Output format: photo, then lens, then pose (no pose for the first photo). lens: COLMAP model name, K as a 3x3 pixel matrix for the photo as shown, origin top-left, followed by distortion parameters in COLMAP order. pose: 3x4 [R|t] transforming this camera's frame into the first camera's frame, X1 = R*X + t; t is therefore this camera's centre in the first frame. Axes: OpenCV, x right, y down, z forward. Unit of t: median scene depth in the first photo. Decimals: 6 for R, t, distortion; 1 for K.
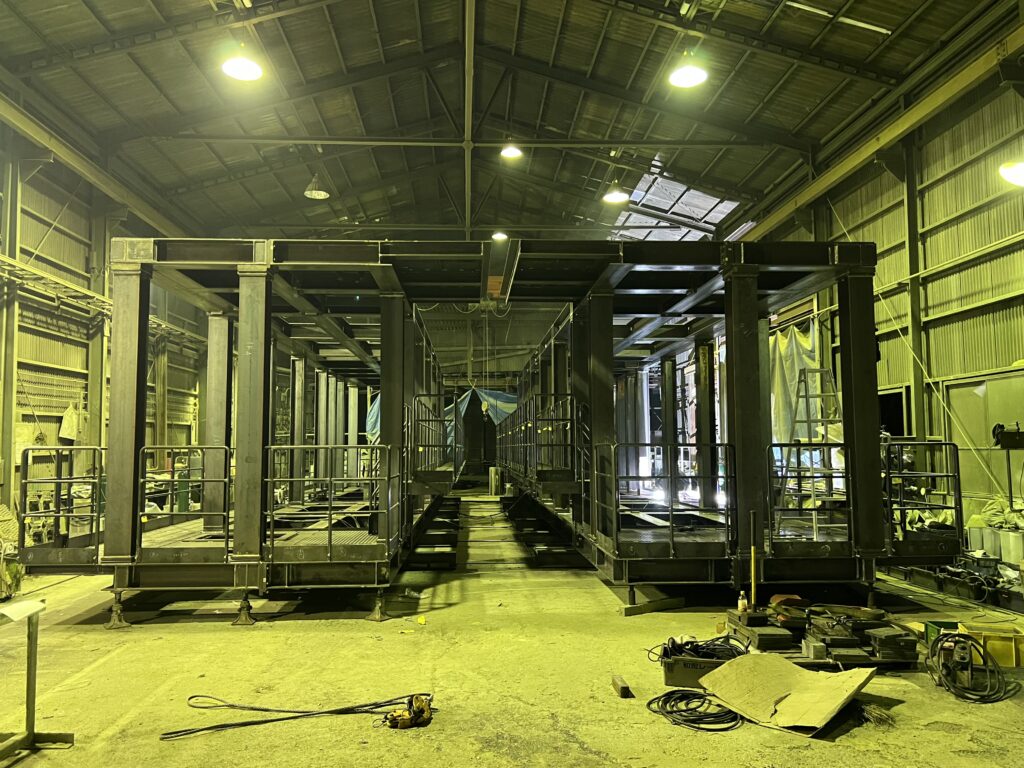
lens RADIAL K [[776.1, 0, 511.4], [0, 776.1, 383.7], [0, 0, 1]] dist [-0.003153, -0.001352]
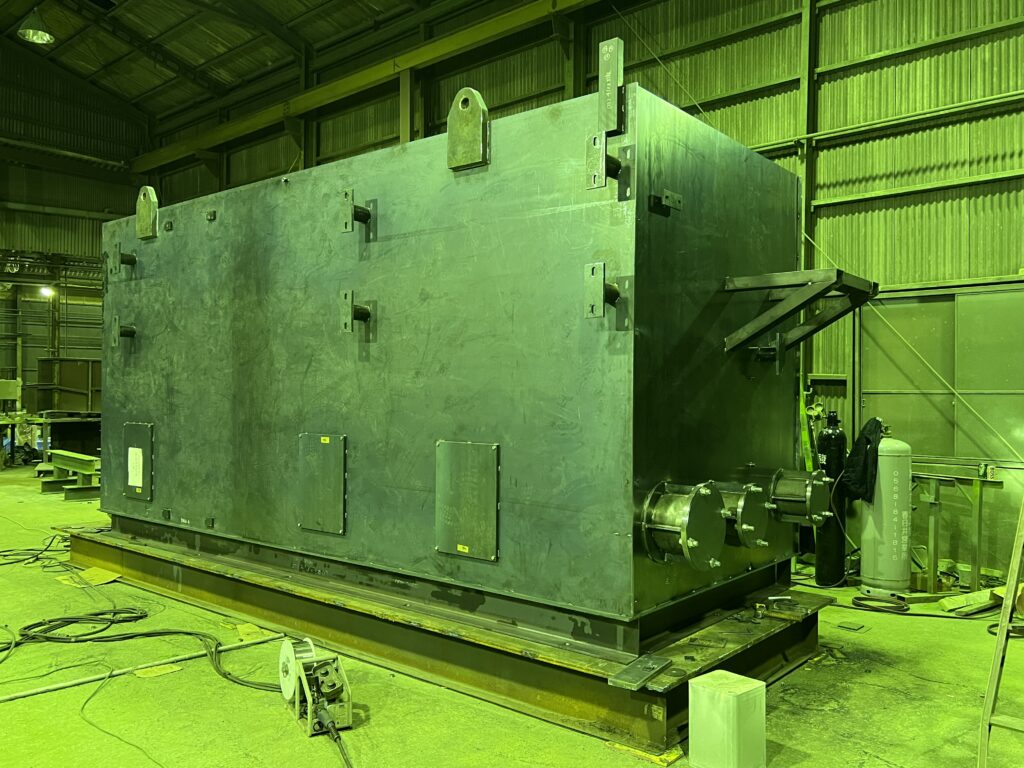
lens RADIAL K [[619.5, 0, 512.6], [0, 619.5, 390.5], [0, 0, 1]] dist [0.003876, 0.000032]
pose [[0.586120, 0.017313, 0.810040, -0.058223], [-0.068156, 0.997282, 0.028001, 0.082404], [-0.807353, -0.071621, 0.585706, 0.874124]]
